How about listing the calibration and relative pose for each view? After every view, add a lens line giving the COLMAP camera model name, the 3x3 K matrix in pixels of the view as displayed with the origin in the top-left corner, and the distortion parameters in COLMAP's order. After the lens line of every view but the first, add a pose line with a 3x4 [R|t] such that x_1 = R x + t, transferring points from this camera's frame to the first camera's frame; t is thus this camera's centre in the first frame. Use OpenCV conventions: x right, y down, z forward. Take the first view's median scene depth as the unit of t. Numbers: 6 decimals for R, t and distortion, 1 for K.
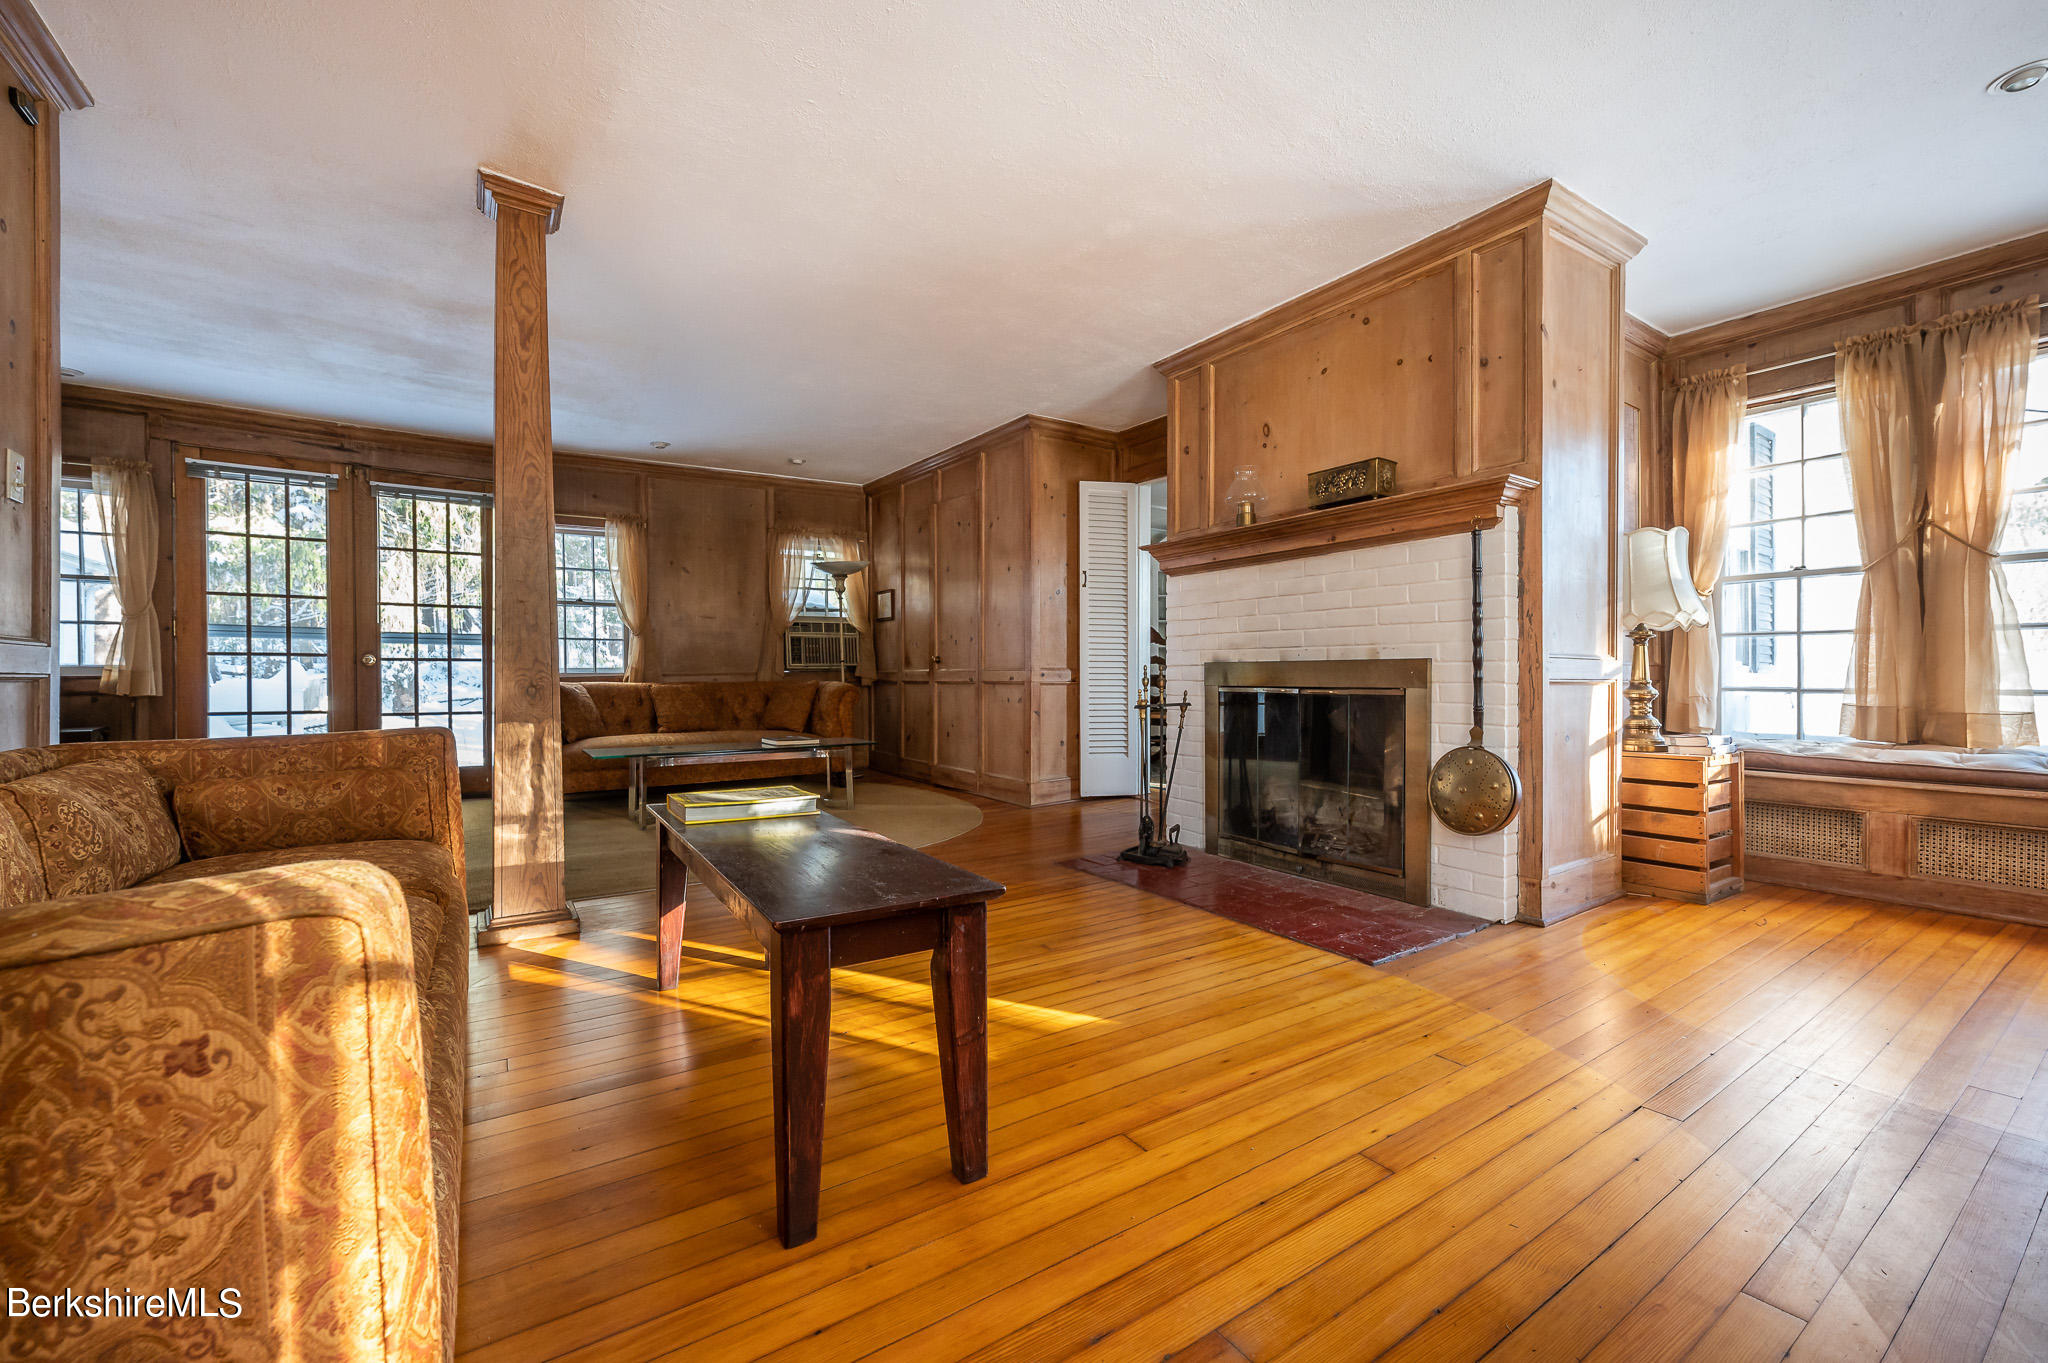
lens RADIAL K [[815.1, 0, 1019.9], [0, 815.1, 675.7], [0, 0, 1]] dist [-0.001920, -0.000247]
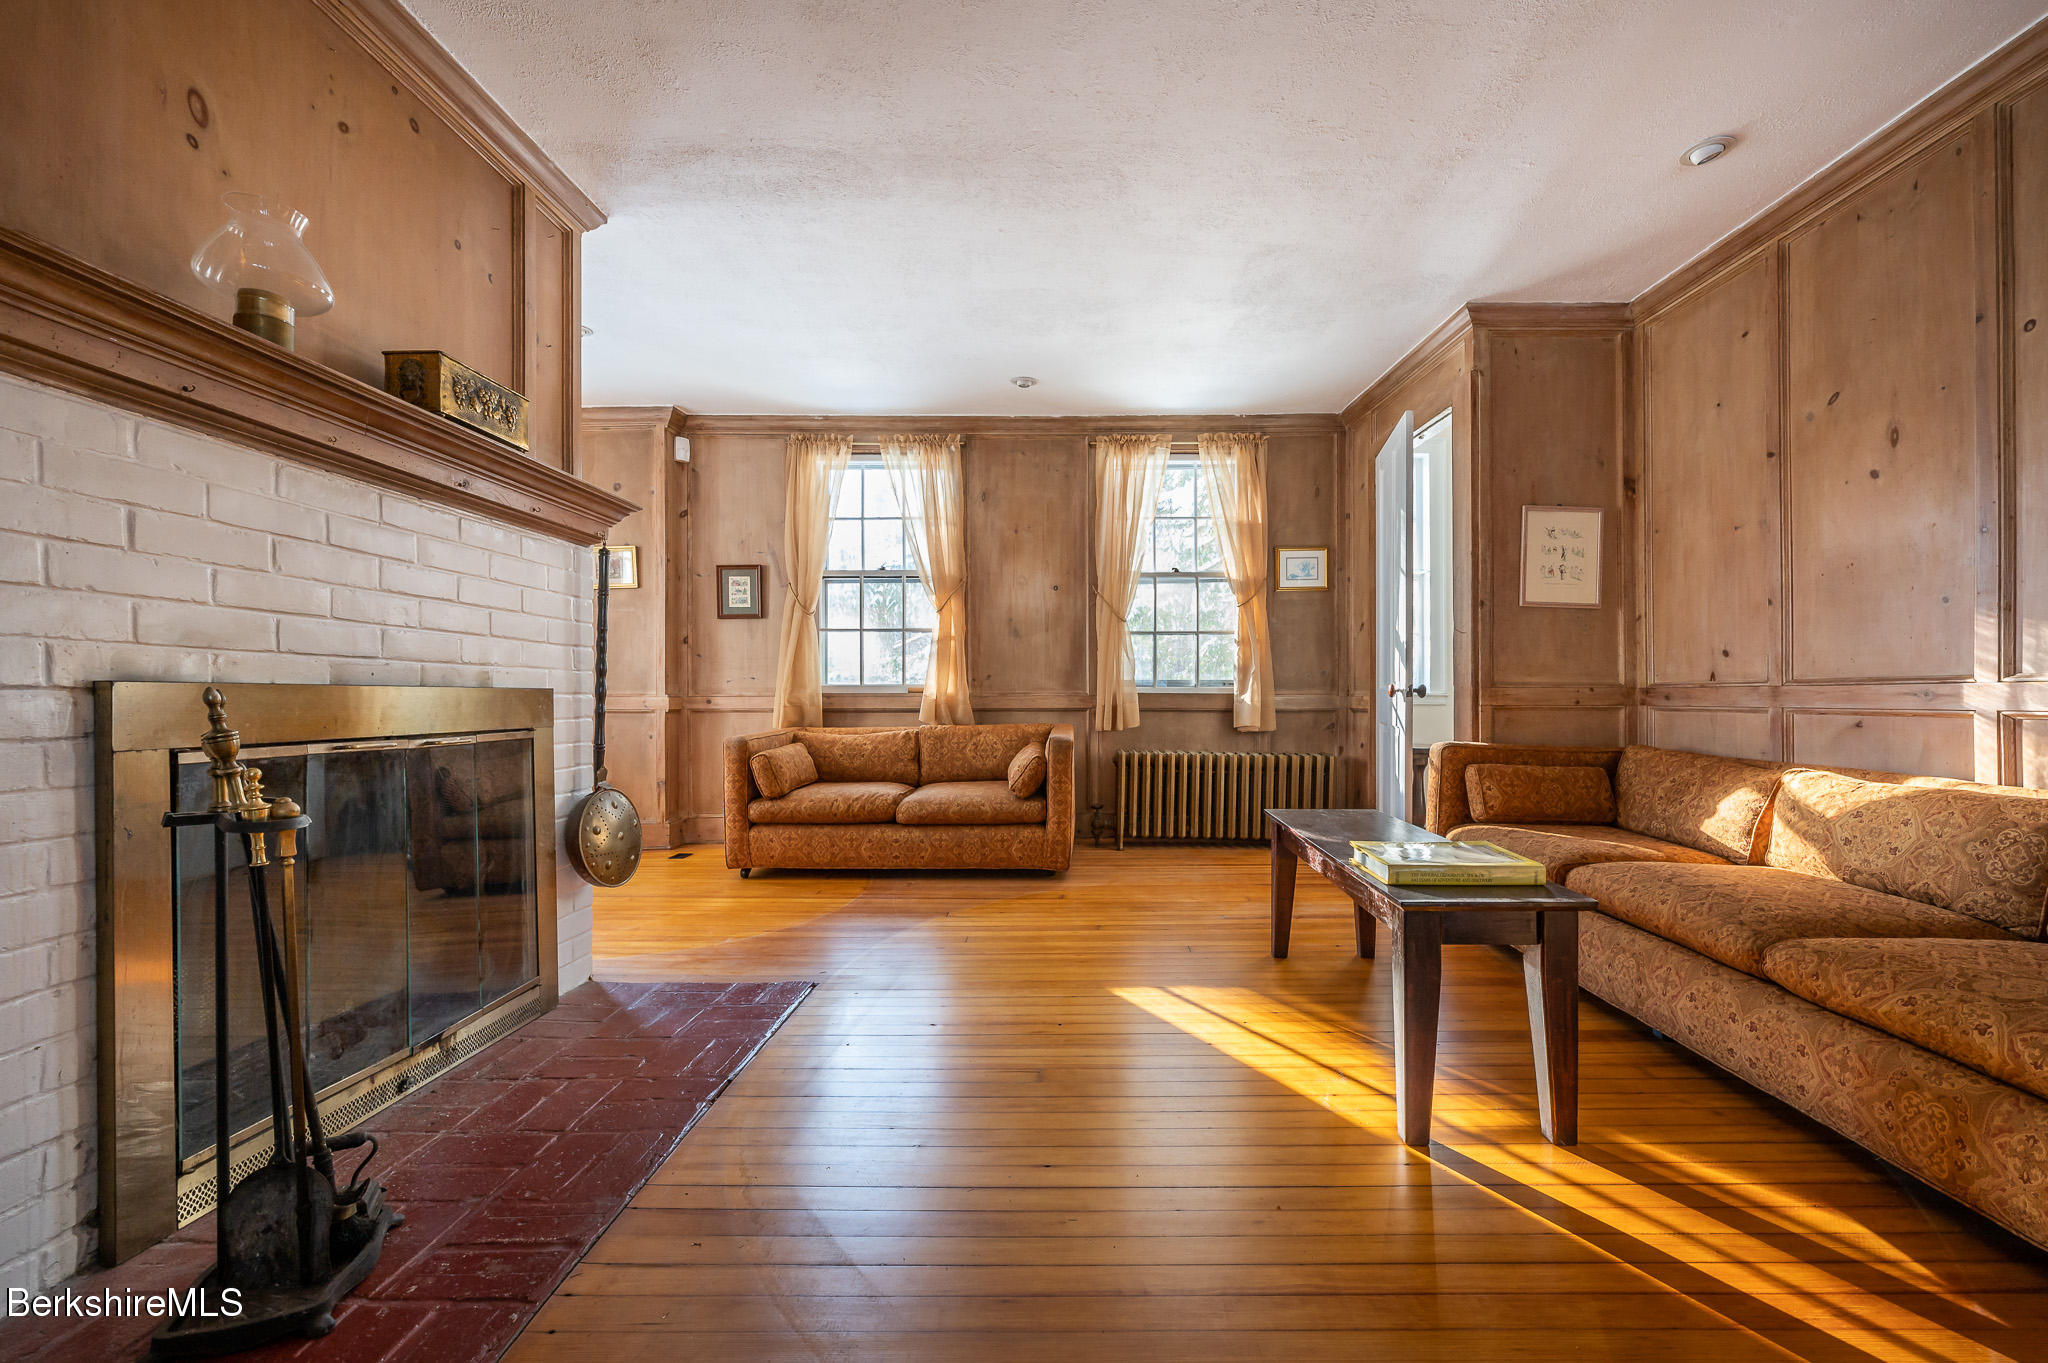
lens RADIAL K [[793.3, 0, 1021.0], [0, 793.3, 703.1], [0, 0, 1]] dist [0.000690, 0.000099]
pose [[-0.838329, 0.002704, 0.545158, -0.255937], [0.004281, 0.999990, 0.001624, -0.005550], [-0.545148, 0.003695, -0.838332, 1.211129]]
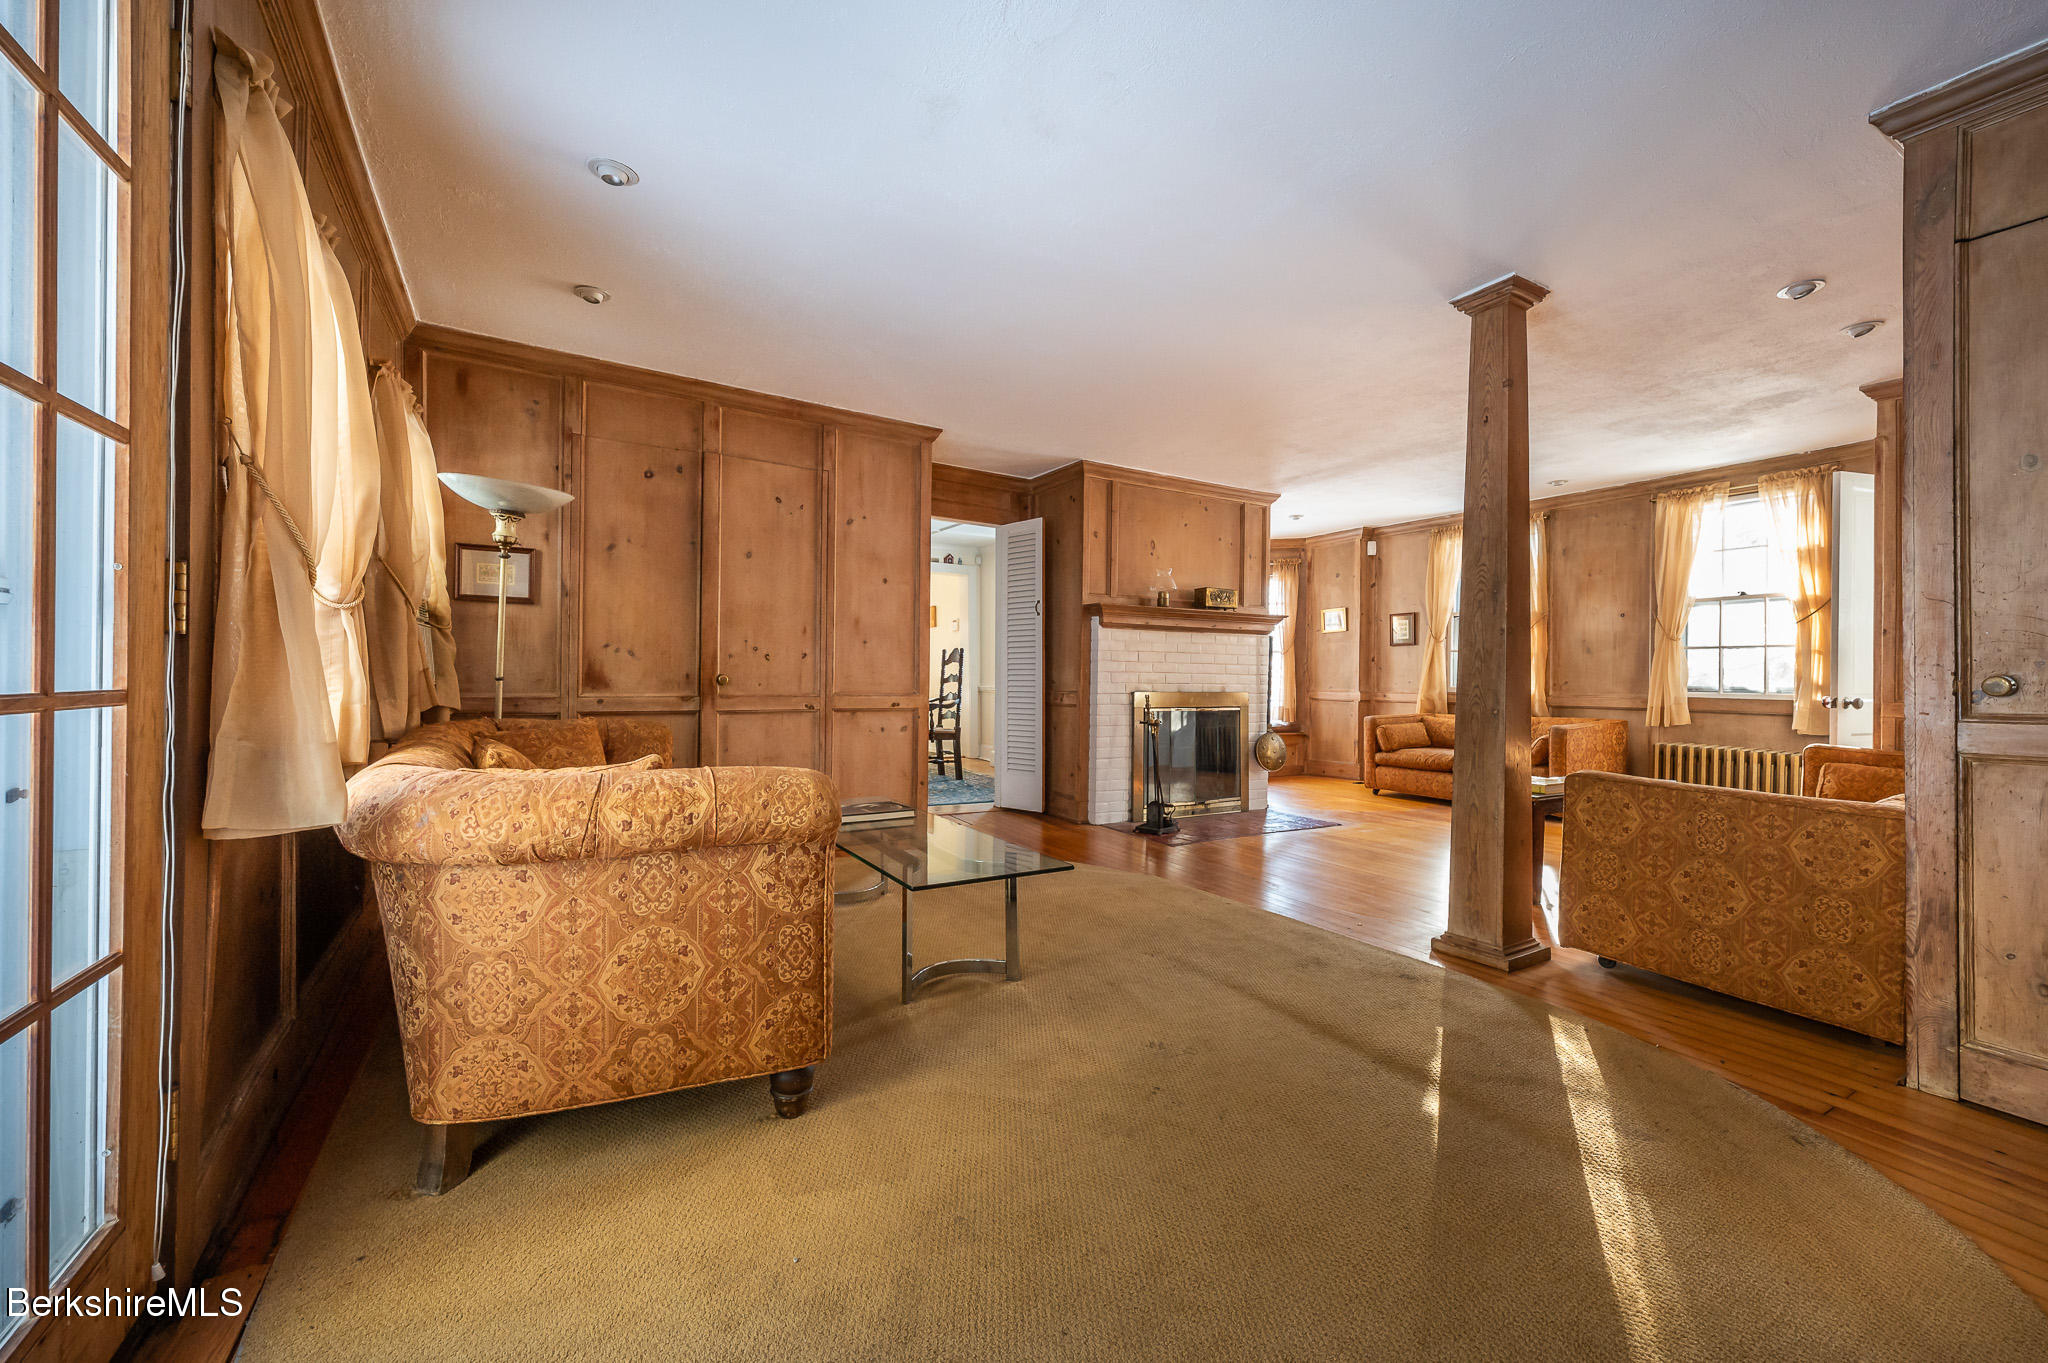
lens RADIAL K [[815.1, 0, 1019.9], [0, 815.1, 675.7], [0, 0, 1]] dist [-0.001920, -0.000247]
pose [[0.056606, 0.007926, 0.998365, -1.404195], [-0.010350, 0.999919, -0.007351, -0.036658], [-0.998343, -0.009917, 0.056684, 1.274315]]
